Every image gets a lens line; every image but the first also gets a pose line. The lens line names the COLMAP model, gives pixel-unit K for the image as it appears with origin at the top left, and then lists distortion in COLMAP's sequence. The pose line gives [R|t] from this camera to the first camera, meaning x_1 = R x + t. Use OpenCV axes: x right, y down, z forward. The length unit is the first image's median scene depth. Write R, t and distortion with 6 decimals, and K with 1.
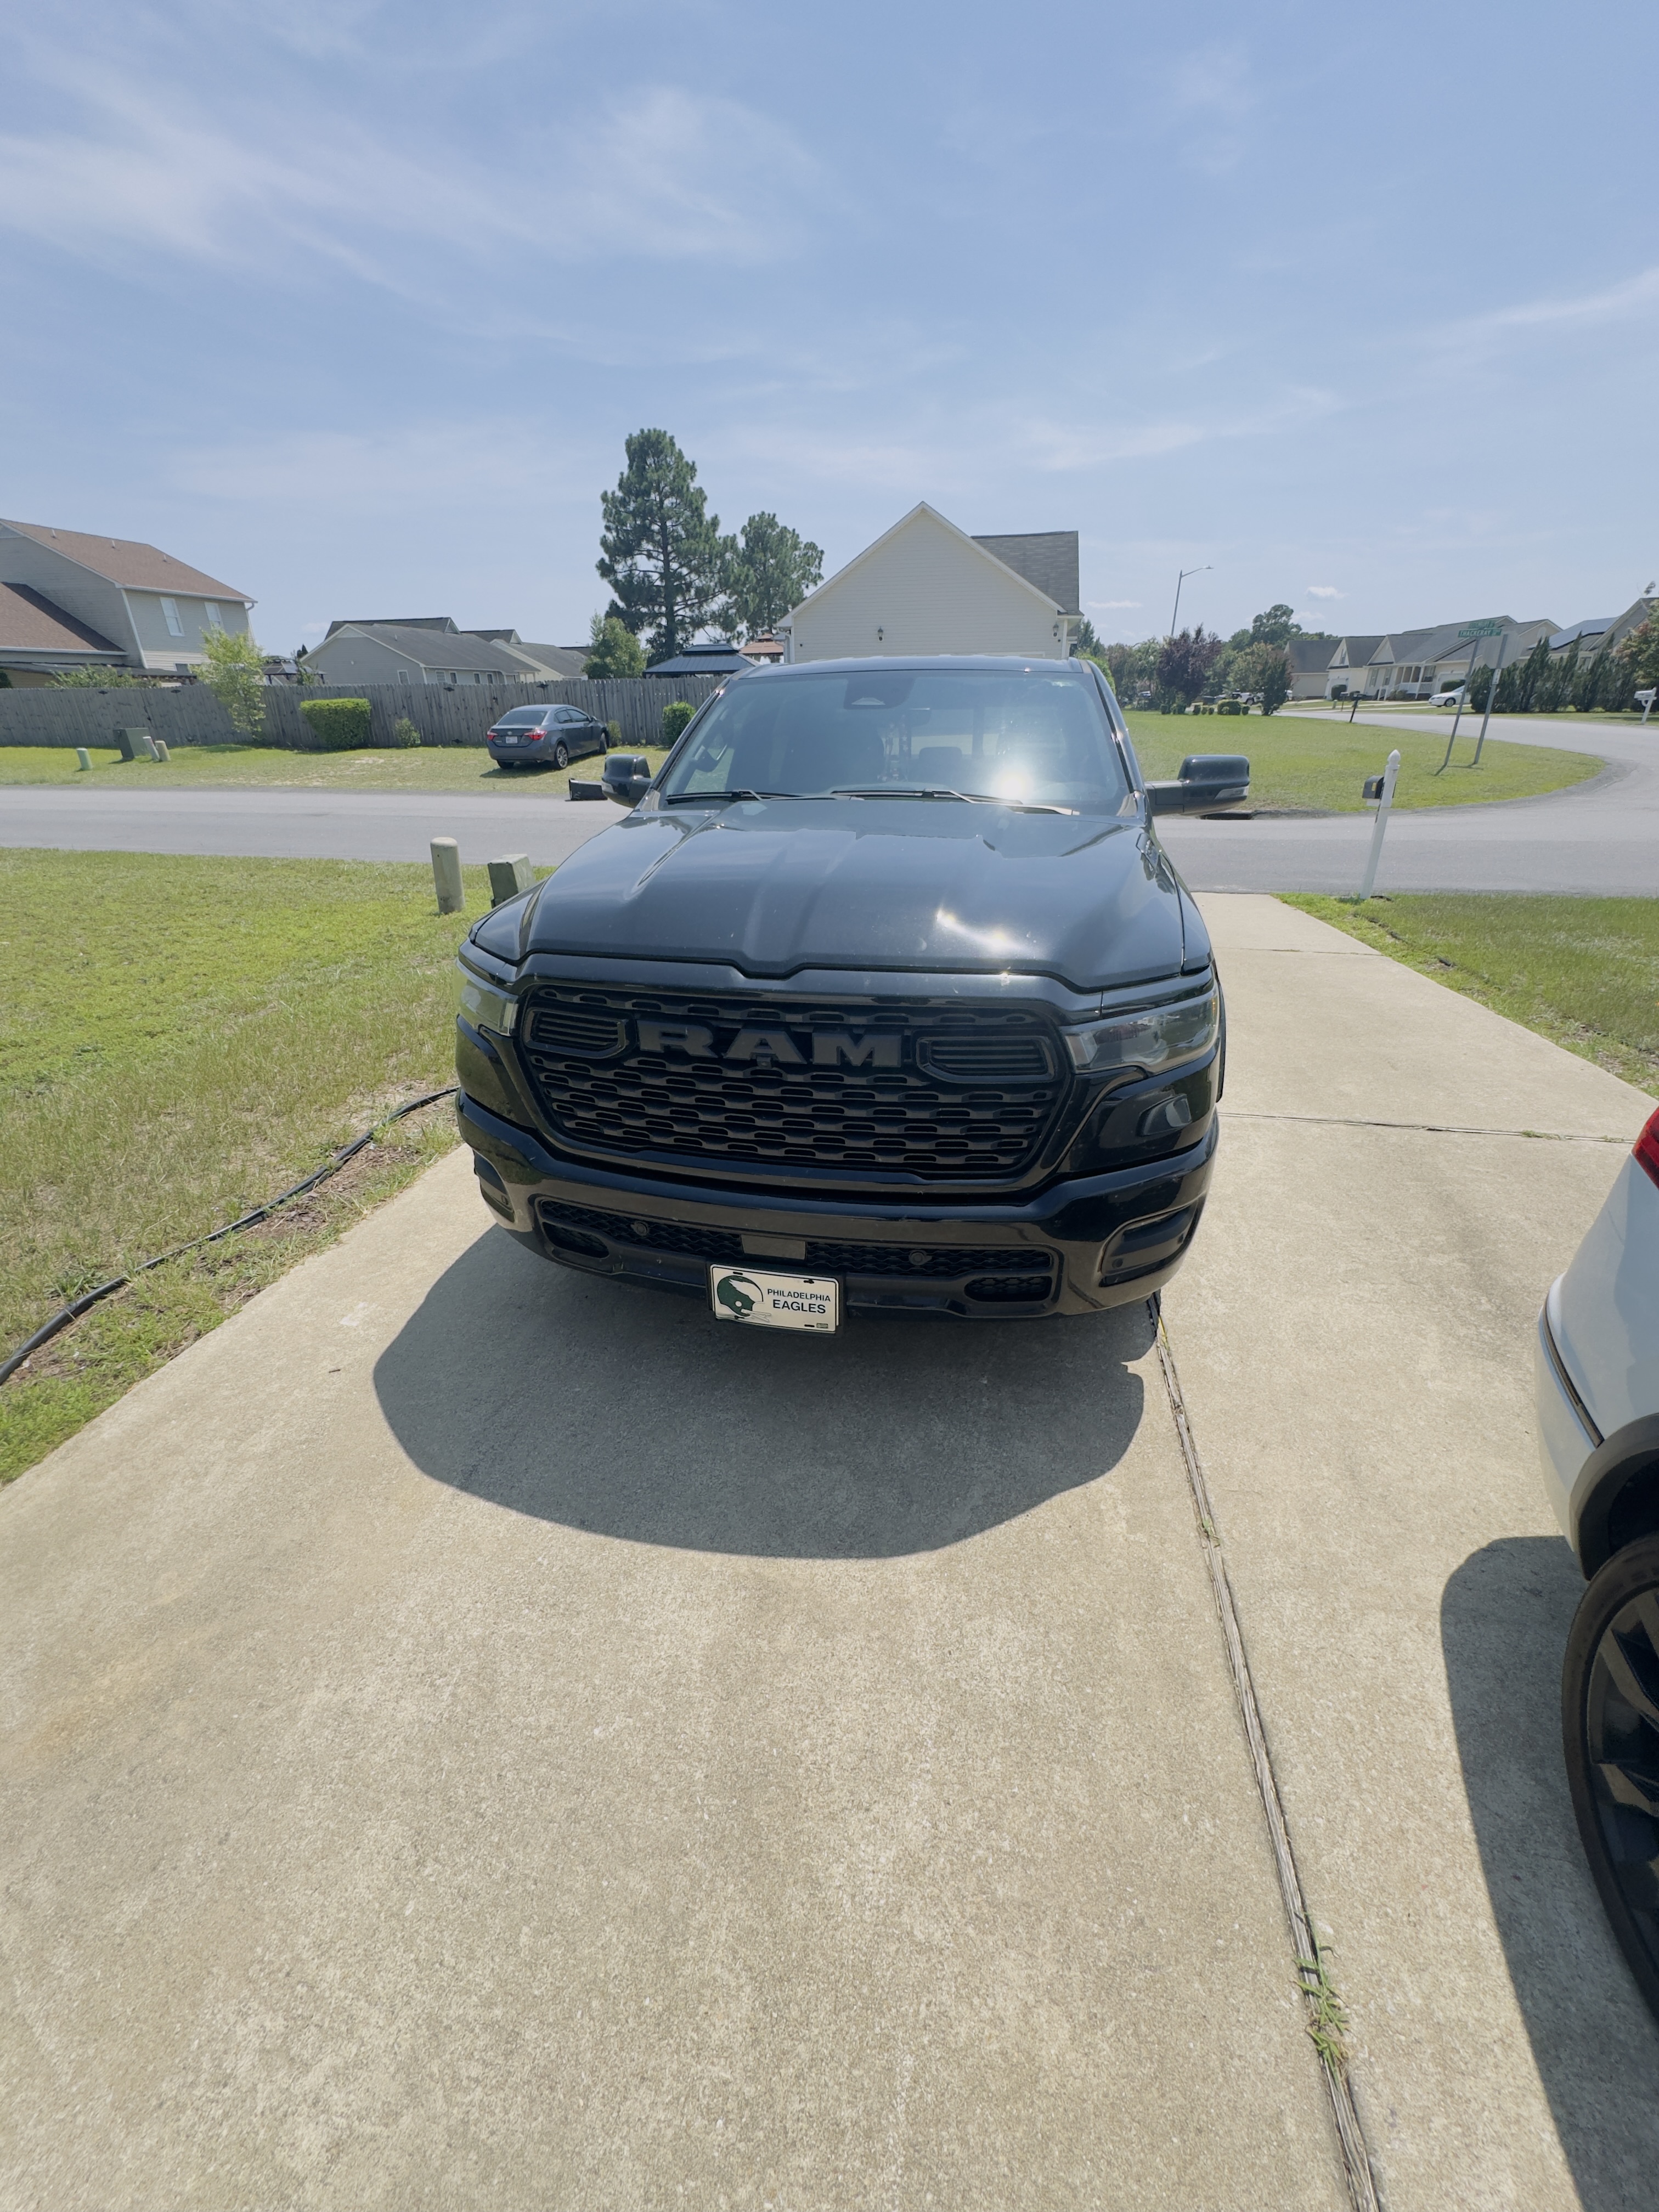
lens RADIAL K [[948.3, 0, 829.5], [0, 948.3, 1106.0], [0, 0, 1]] dist [-0.002315, -0.000441]
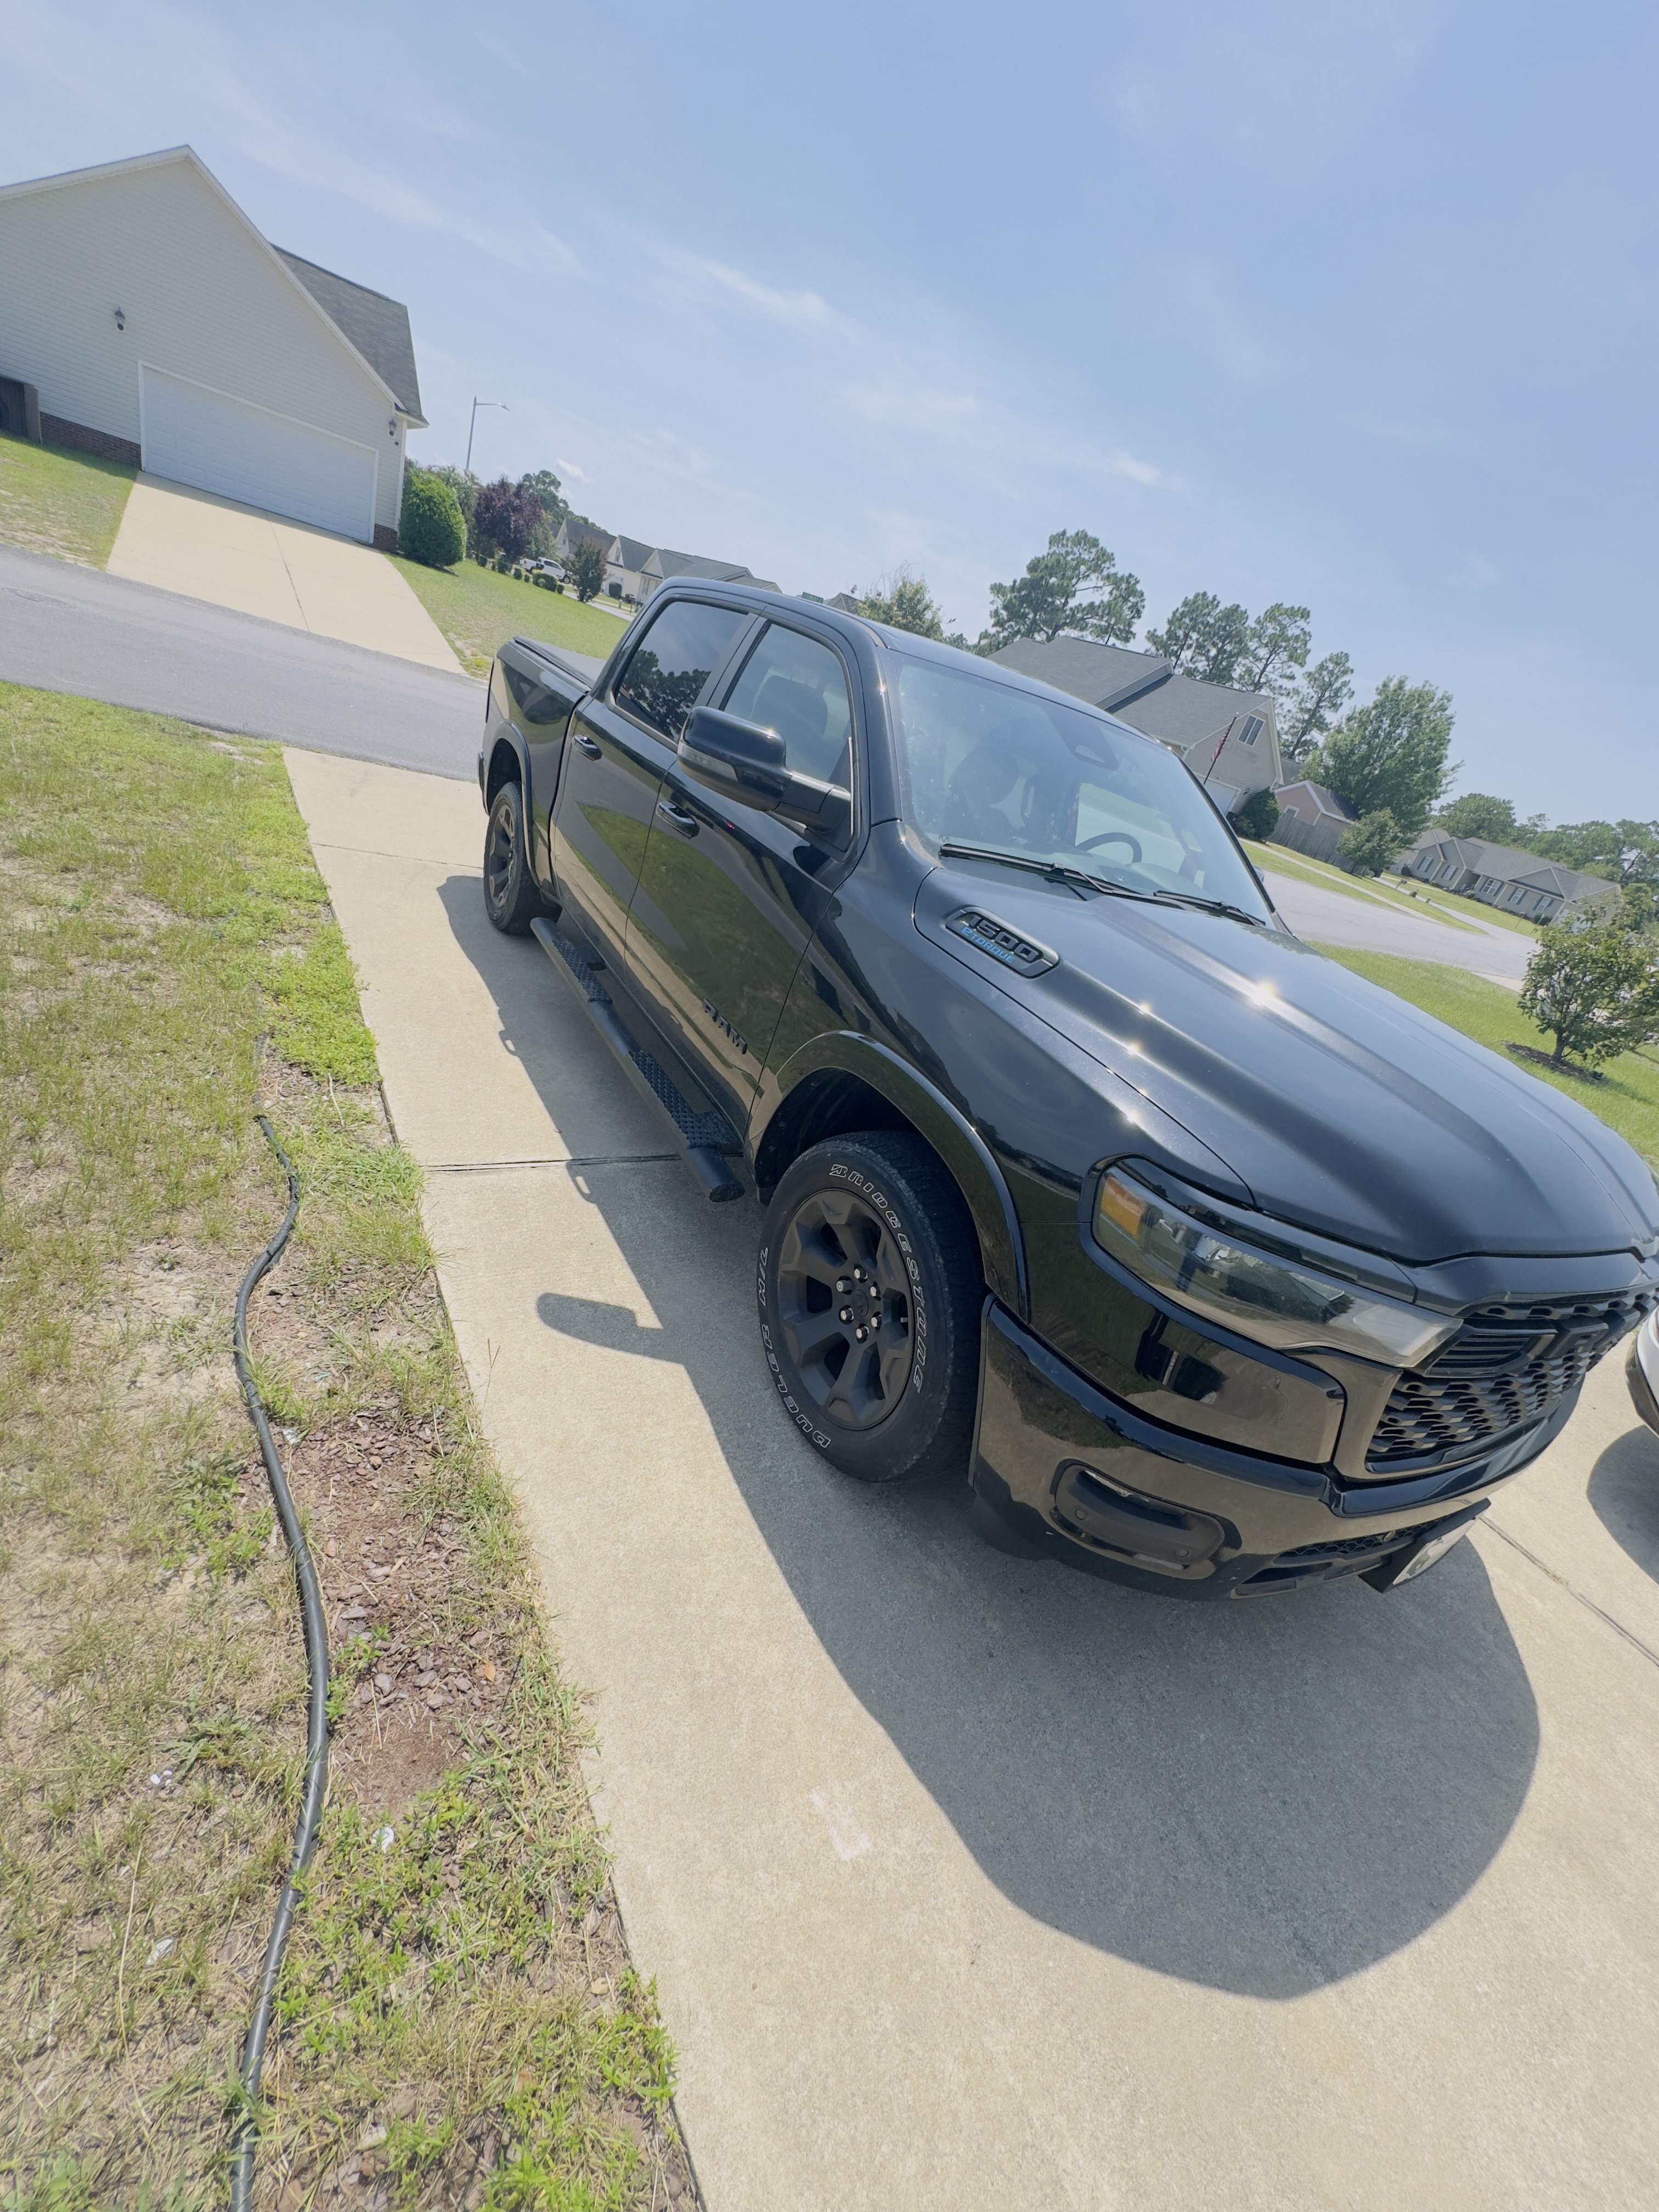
lens RADIAL K [[886.4, 0, 829.5], [0, 886.4, 1106.0], [0, 0, 1]] dist [0.000852, -0.000126]
pose [[0.687736, -0.104450, 0.718407, -0.111954], [-0.021780, 0.986181, 0.164232, -0.039591], [-0.725634, -0.128595, 0.675958, 0.092201]]
